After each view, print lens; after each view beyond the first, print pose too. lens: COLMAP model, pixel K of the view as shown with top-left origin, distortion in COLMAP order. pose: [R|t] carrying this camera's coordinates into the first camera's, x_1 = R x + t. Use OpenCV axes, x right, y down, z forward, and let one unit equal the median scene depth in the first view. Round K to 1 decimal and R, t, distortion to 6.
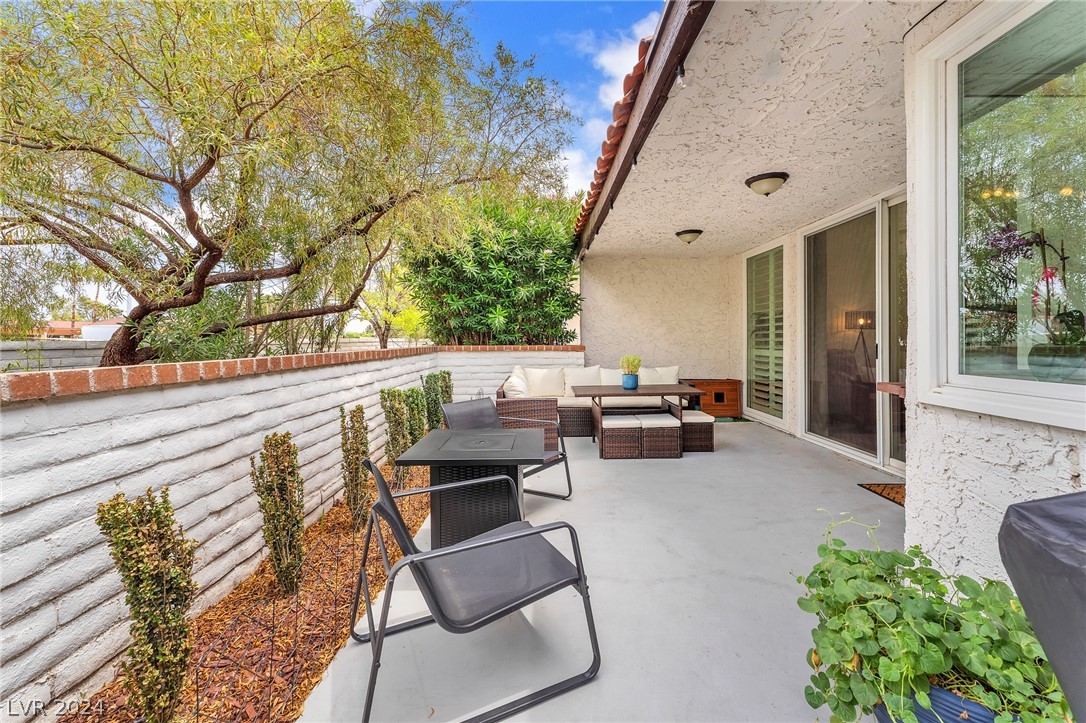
lens RADIAL K [[438.4, 0, 542.0], [0, 438.4, 341.6], [0, 0, 1]] dist [0.001389, 0.000033]
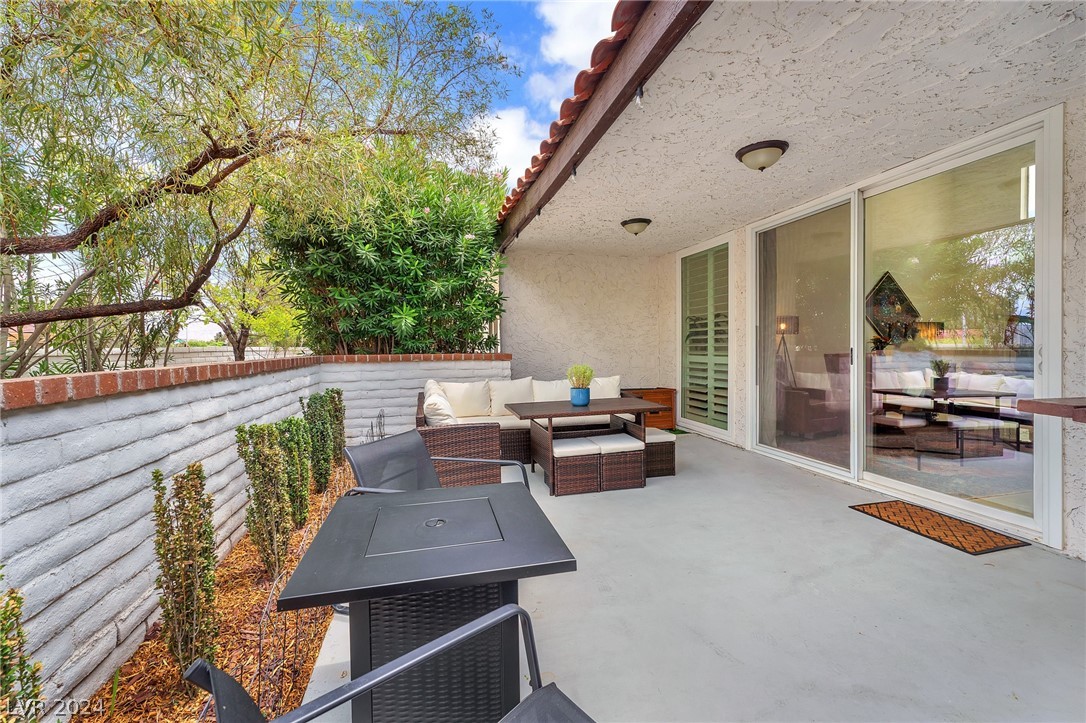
lens RADIAL K [[448.8, 0, 539.3], [0, 448.8, 351.8], [0, 0, 1]] dist [-0.001496, -0.000057]
pose [[0.970354, -0.008891, 0.241525, -0.061211], [0.007644, 0.999952, 0.006100, 0.001281], [-0.241568, -0.004073, 0.970375, 0.163730]]
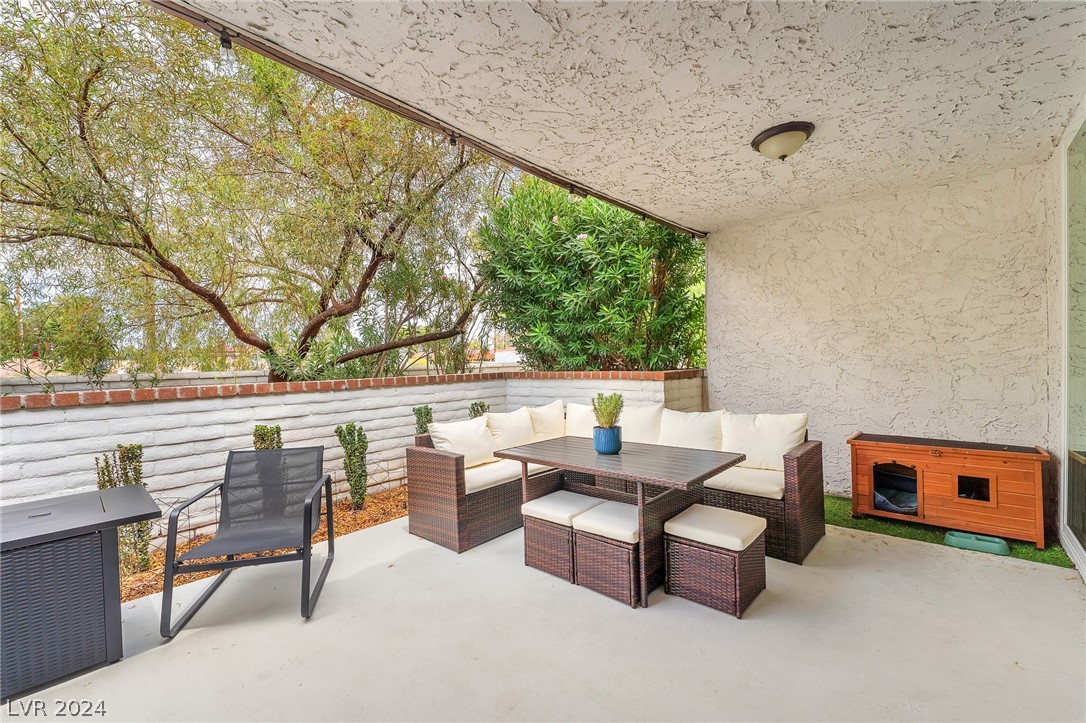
lens RADIAL K [[446.9, 0, 541.5], [0, 446.9, 364.5], [0, 0, 1]] dist [-0.001167, -0.000082]
pose [[0.735338, -0.010820, -0.677614, 0.432694], [0.019743, 0.999790, 0.005461, -0.009187], [0.677413, -0.017393, 0.735398, 0.420624]]
